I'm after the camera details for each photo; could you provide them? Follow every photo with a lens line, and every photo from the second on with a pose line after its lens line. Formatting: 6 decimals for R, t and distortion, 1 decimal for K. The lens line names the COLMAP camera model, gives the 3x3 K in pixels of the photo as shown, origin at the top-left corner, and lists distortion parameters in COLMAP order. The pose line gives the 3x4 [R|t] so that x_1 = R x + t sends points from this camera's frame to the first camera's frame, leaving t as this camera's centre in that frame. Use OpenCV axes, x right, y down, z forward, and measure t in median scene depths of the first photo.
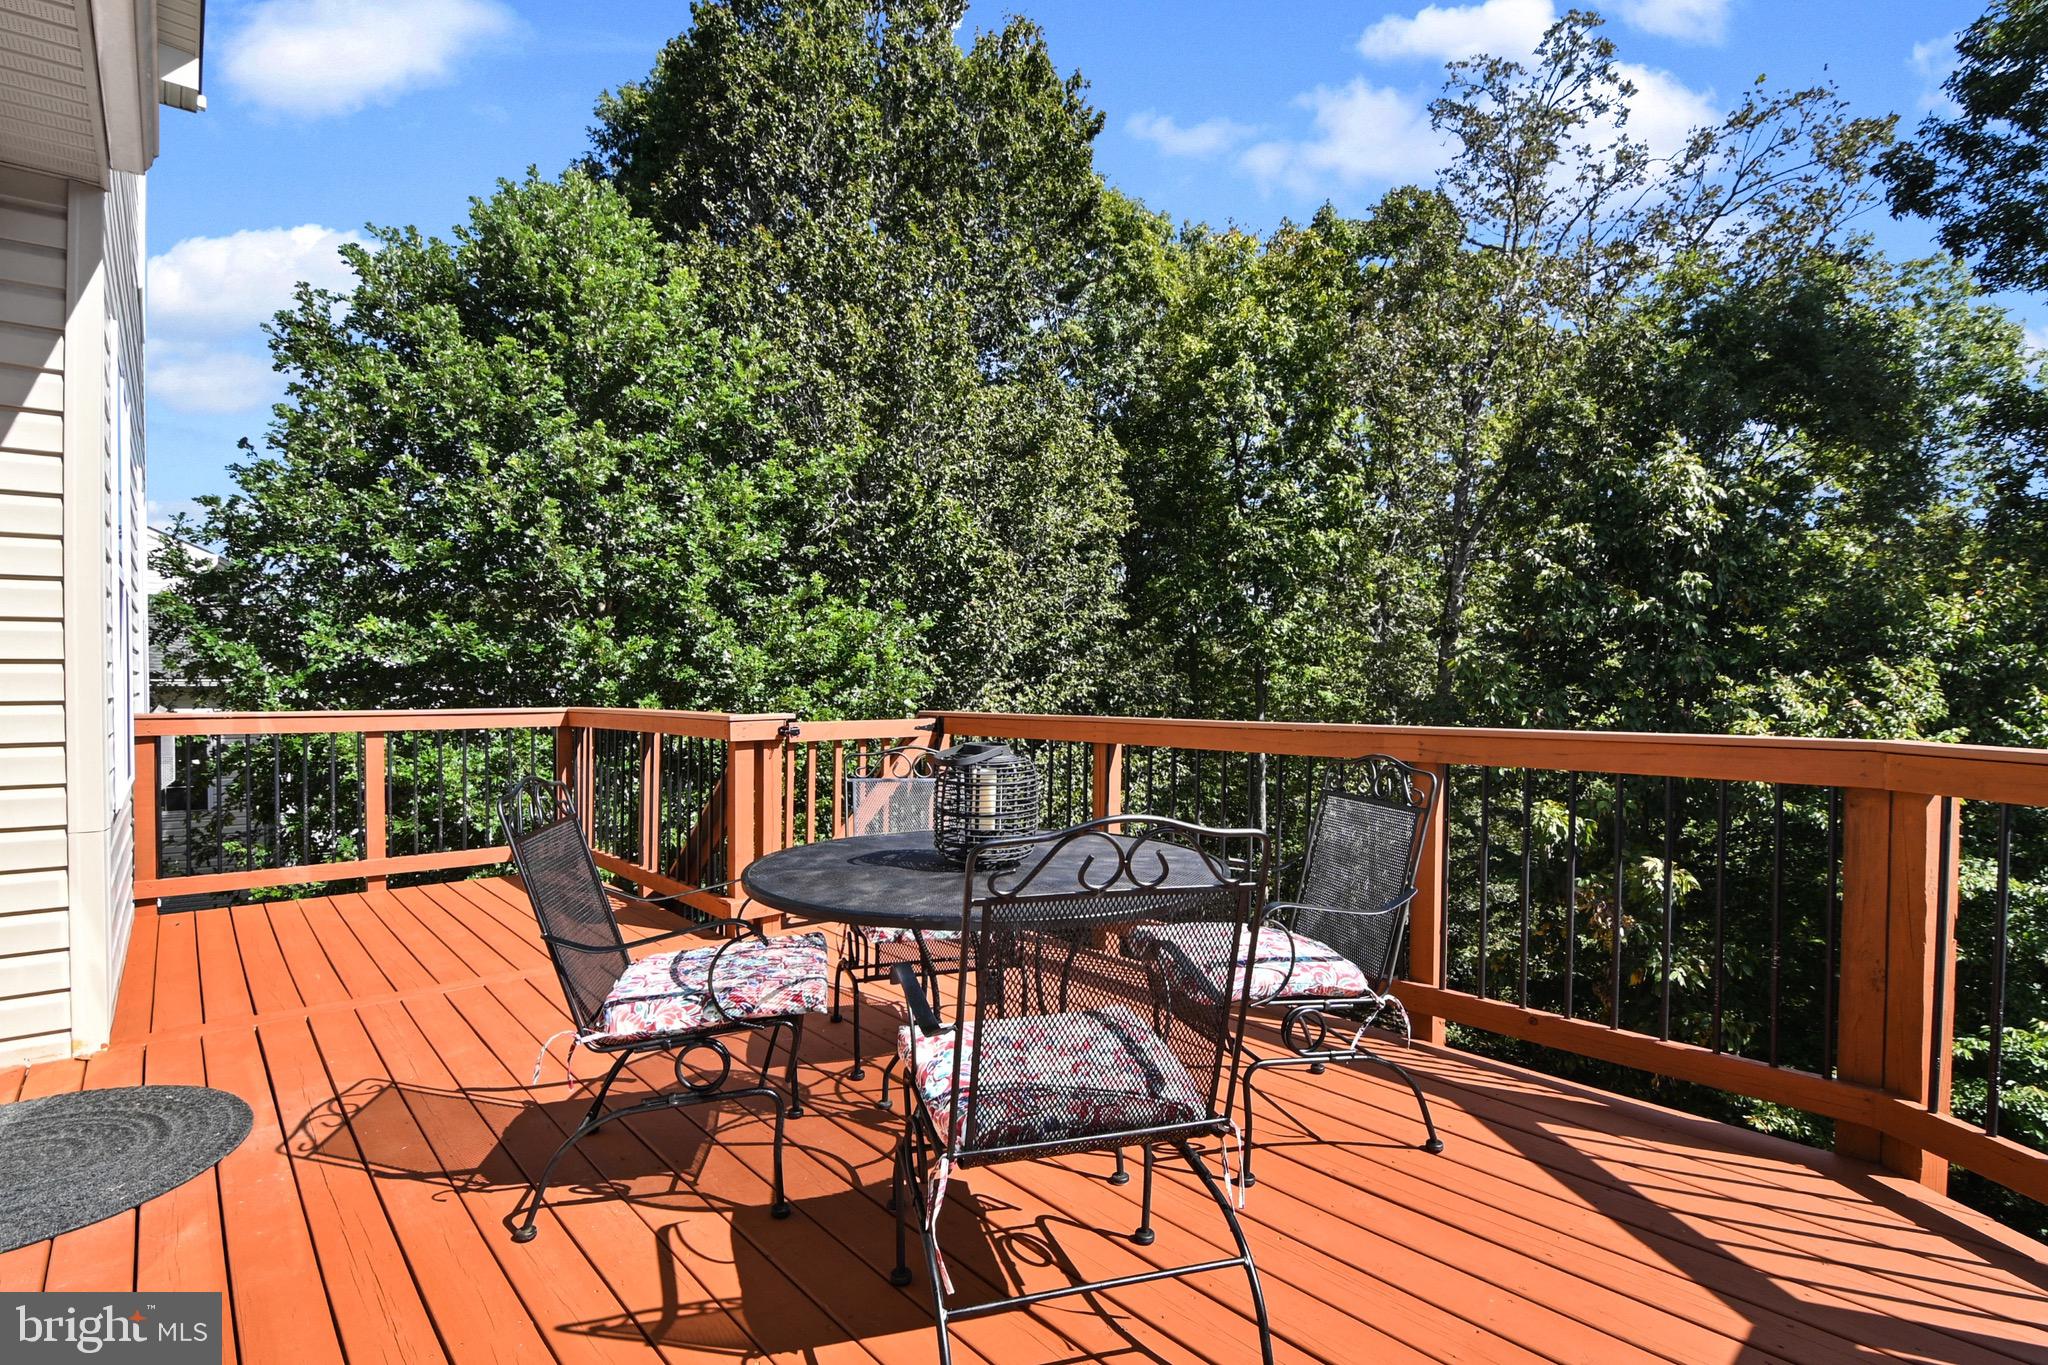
lens RADIAL K [[992.5, 0, 1036.8], [0, 992.5, 678.9], [0, 0, 1]] dist [-0.004008, -0.010431]
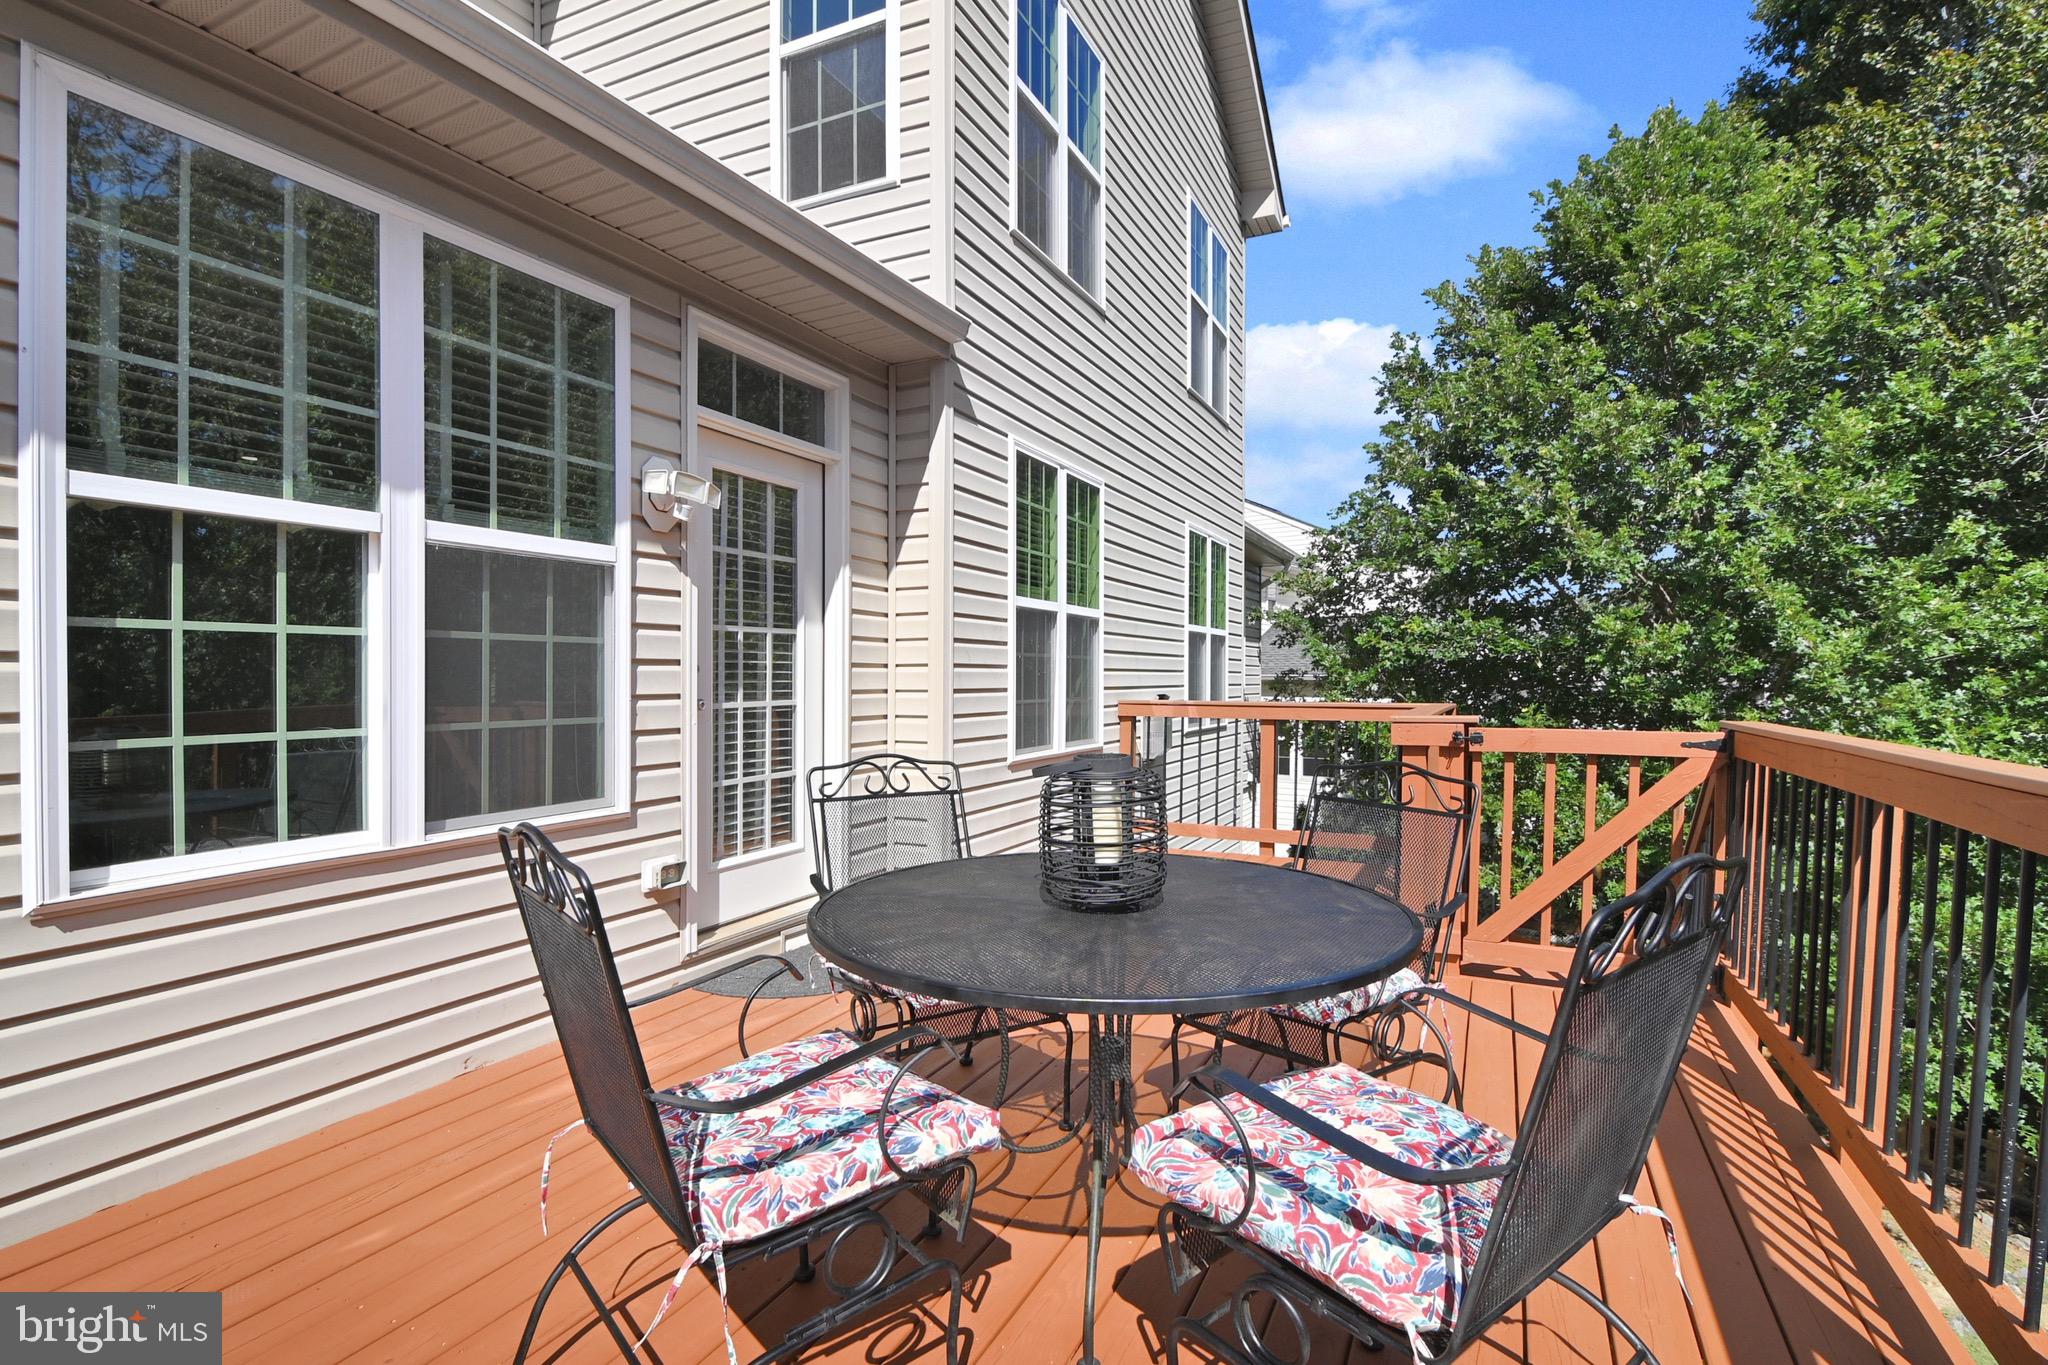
lens RADIAL K [[992.5, 0, 1036.8], [0, 992.5, 678.9], [0, 0, 1]] dist [-0.004008, -0.010431]
pose [[0.398308, 0.002648, -0.917248, 0.157444], [0.002576, 0.999989, 0.004005, -0.000193], [0.917248, -0.003958, 0.398297, 0.146517]]
